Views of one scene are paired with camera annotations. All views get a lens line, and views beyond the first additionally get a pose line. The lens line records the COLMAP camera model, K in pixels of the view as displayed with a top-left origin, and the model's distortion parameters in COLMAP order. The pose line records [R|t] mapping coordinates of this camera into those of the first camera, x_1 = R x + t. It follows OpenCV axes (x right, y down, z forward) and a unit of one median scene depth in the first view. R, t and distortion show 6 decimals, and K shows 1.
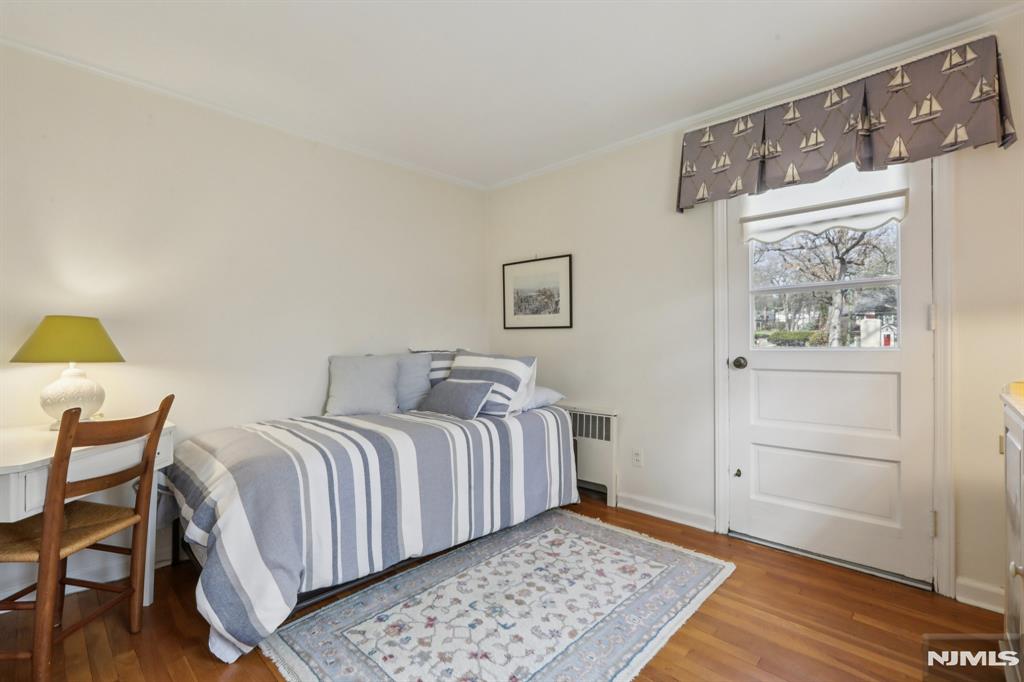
lens RADIAL K [[461.5, 0, 511.8], [0, 461.5, 342.6], [0, 0, 1]] dist [-0.003245, 0.001412]
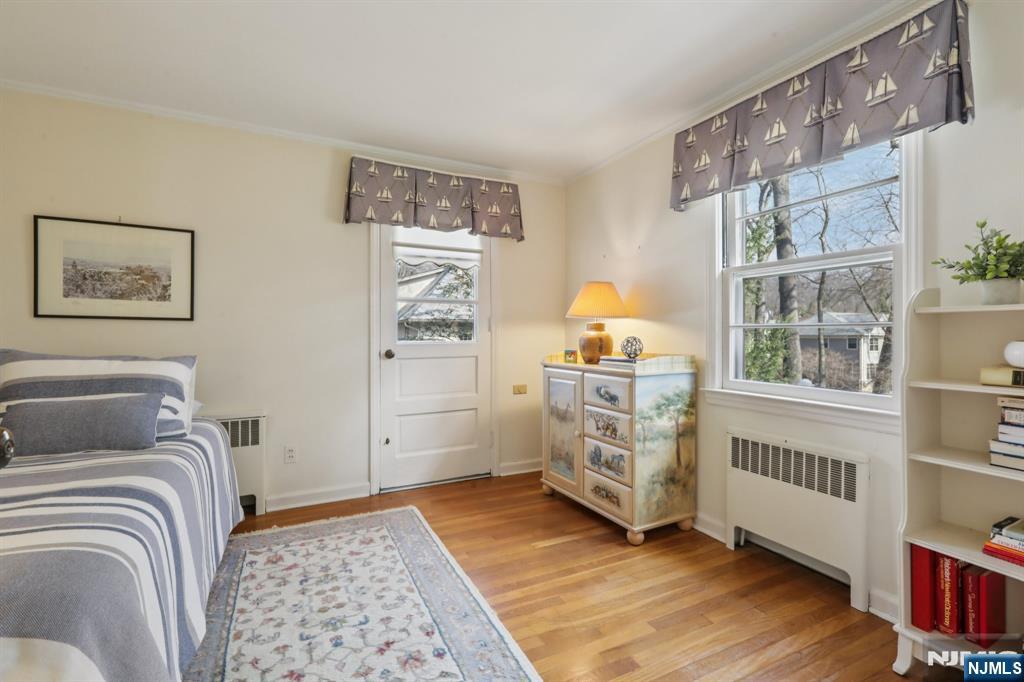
lens RADIAL K [[461.5, 0, 512.9], [0, 461.5, 339.5], [0, 0, 1]] dist [-0.003245, 0.001412]
pose [[0.322056, 0.000923, 0.946720, -0.674977], [0.001950, 0.999997, -0.001638, 0.005715], [-0.946719, 0.002374, 0.322053, 0.295511]]
